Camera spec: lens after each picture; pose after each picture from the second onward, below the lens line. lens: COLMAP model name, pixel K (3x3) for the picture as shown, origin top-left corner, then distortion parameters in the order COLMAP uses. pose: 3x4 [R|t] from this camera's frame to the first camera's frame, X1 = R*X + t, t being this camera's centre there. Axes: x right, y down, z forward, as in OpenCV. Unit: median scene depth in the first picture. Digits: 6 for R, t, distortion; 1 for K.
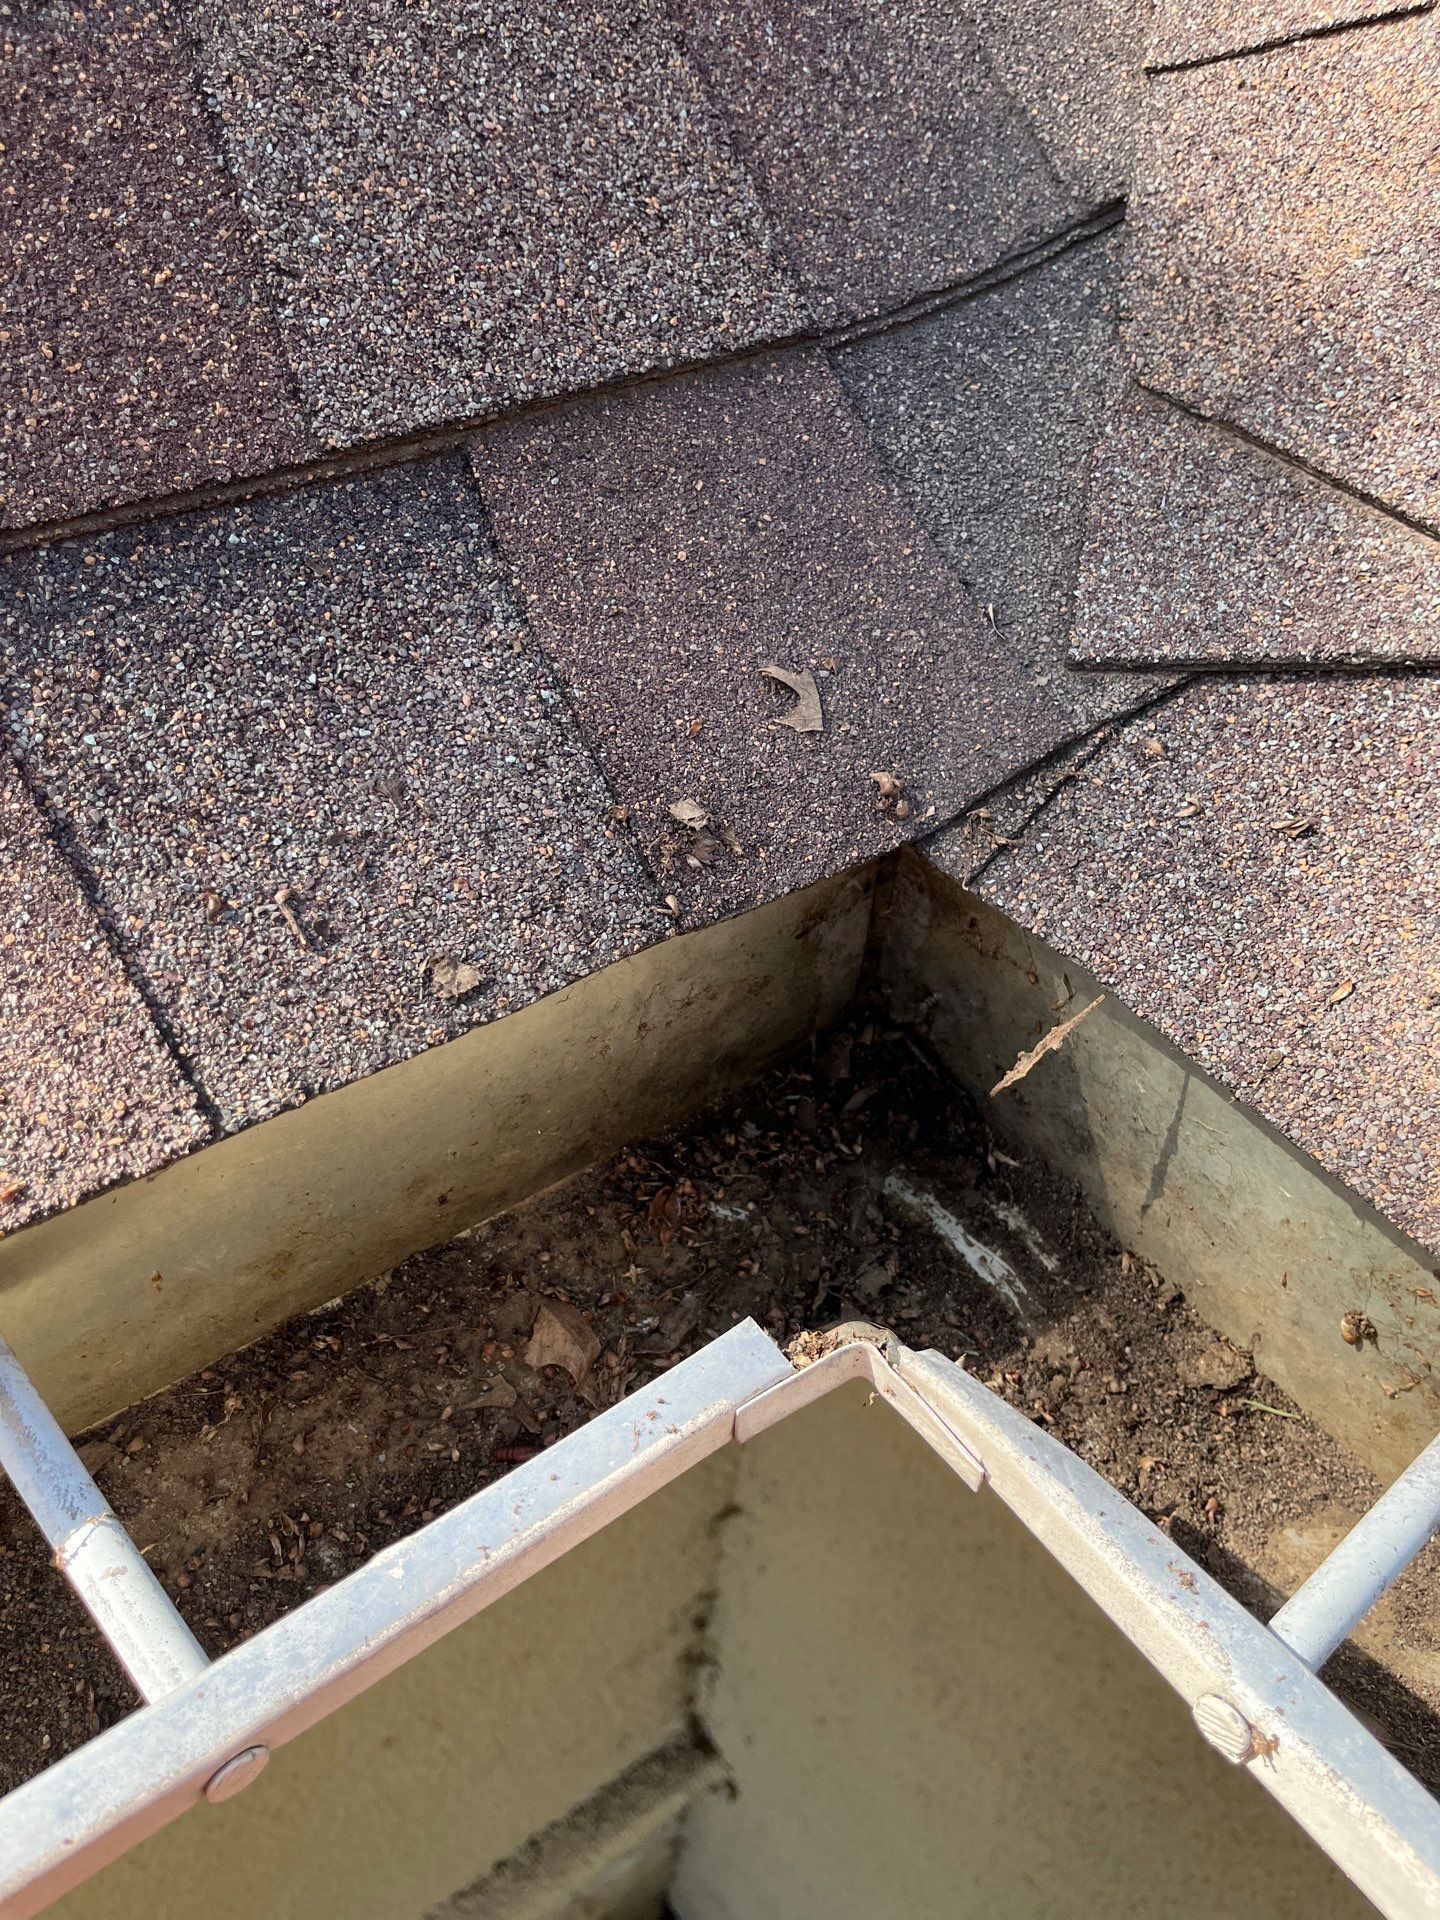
lens RADIAL K [[1444.7, 0, 693.8], [0, 1444.7, 970.0], [0, 0, 1]] dist [0.069498, -0.087791]
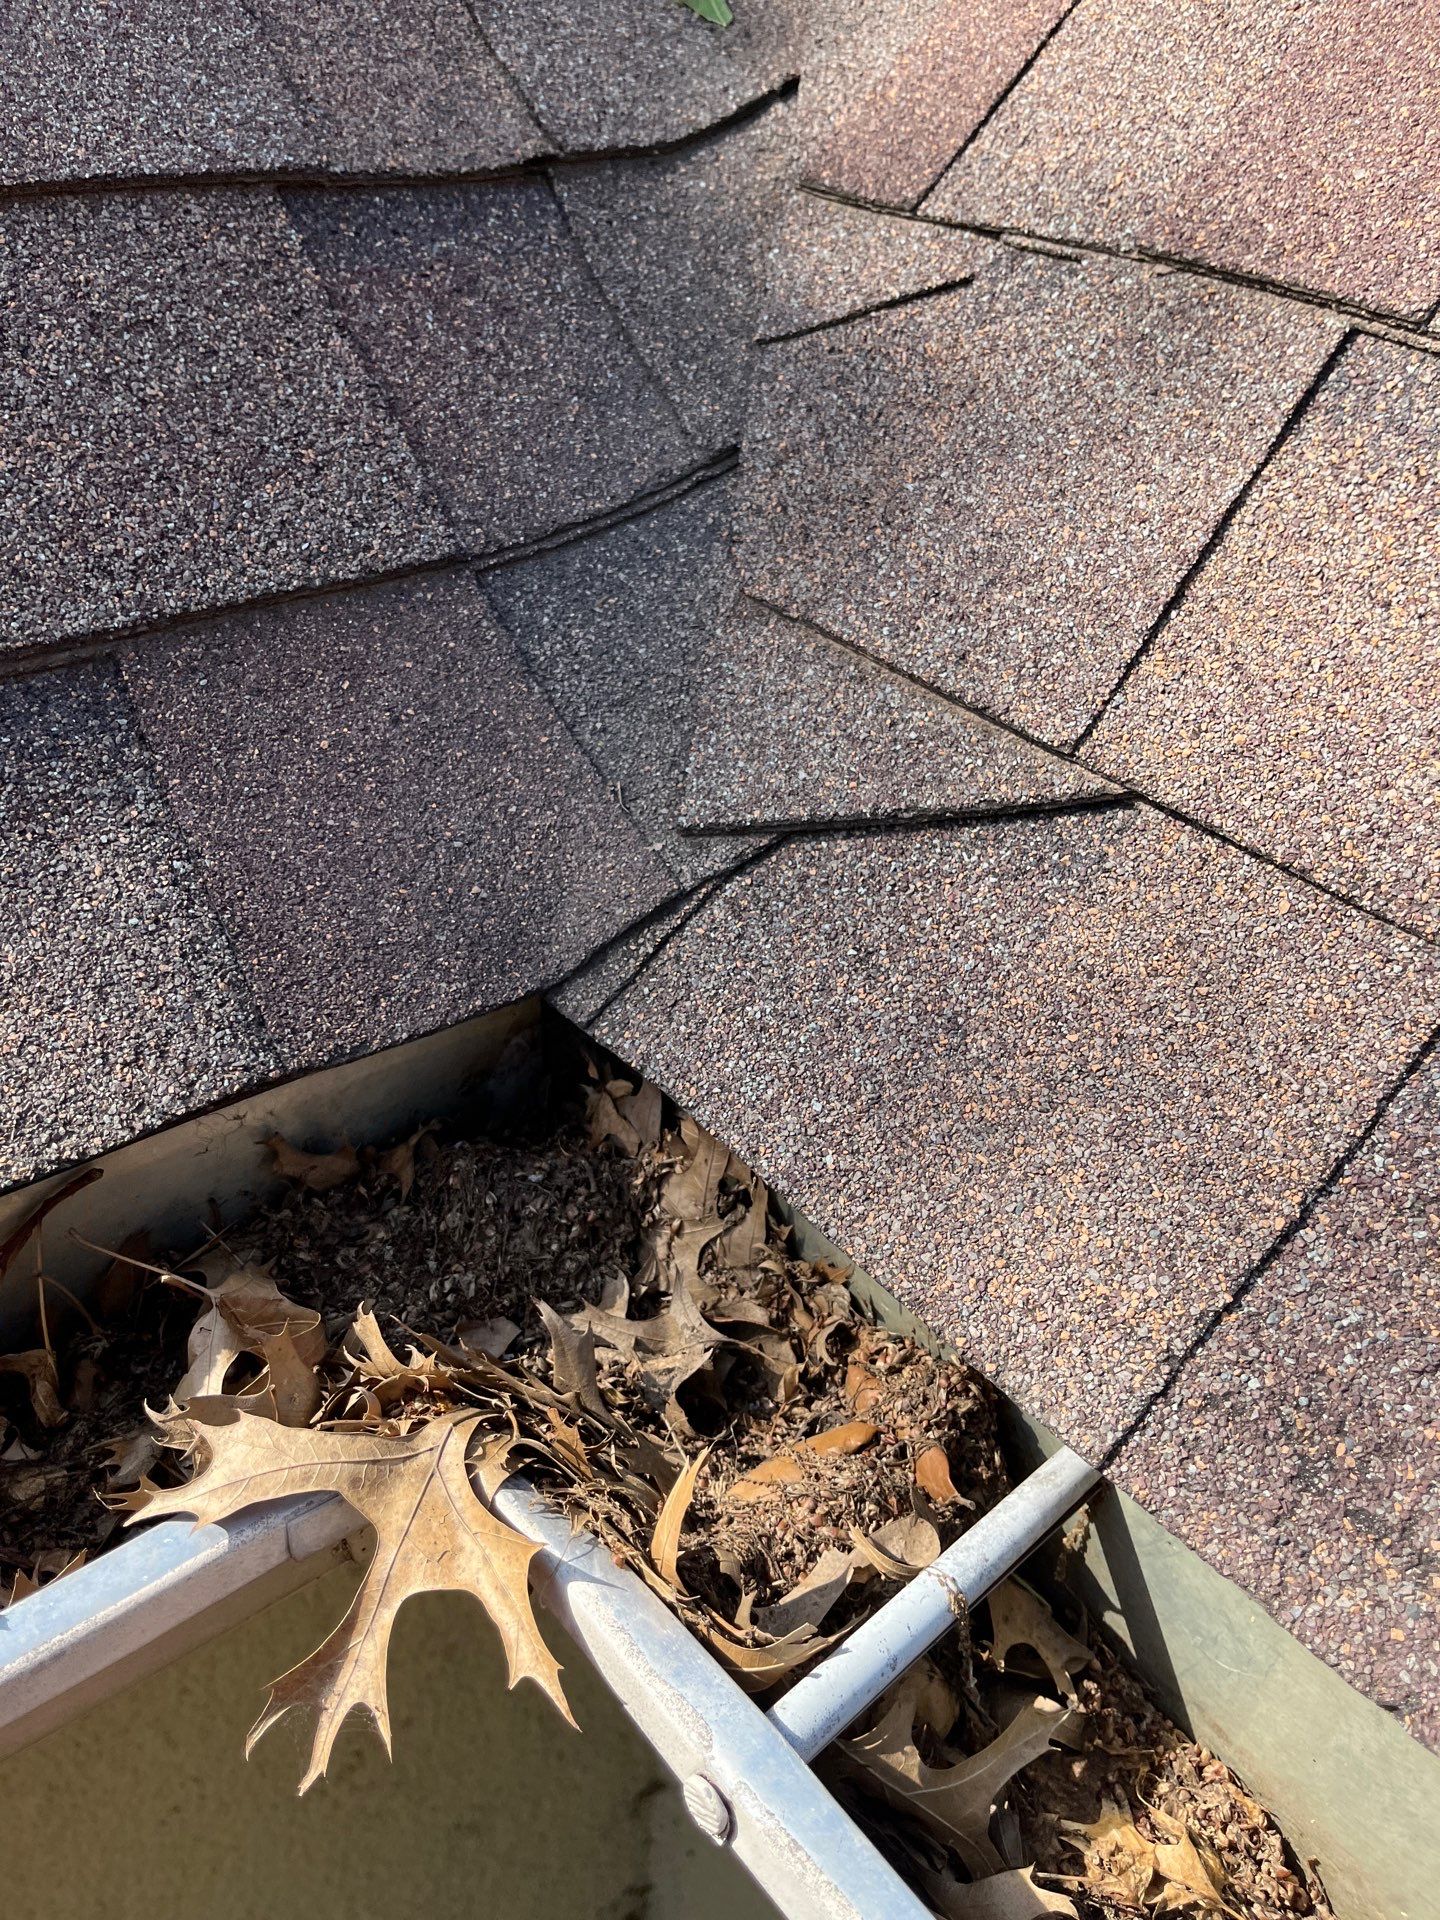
lens RADIAL K [[1444.7, 0, 693.8], [0, 1444.7, 970.0], [0, 0, 1]] dist [0.069498, -0.087791]
pose [[0.999163, -0.032839, 0.024399, 0.248235], [0.036504, 0.984888, -0.169304, 0.084240], [-0.018470, 0.170053, 0.985262, -0.068475]]
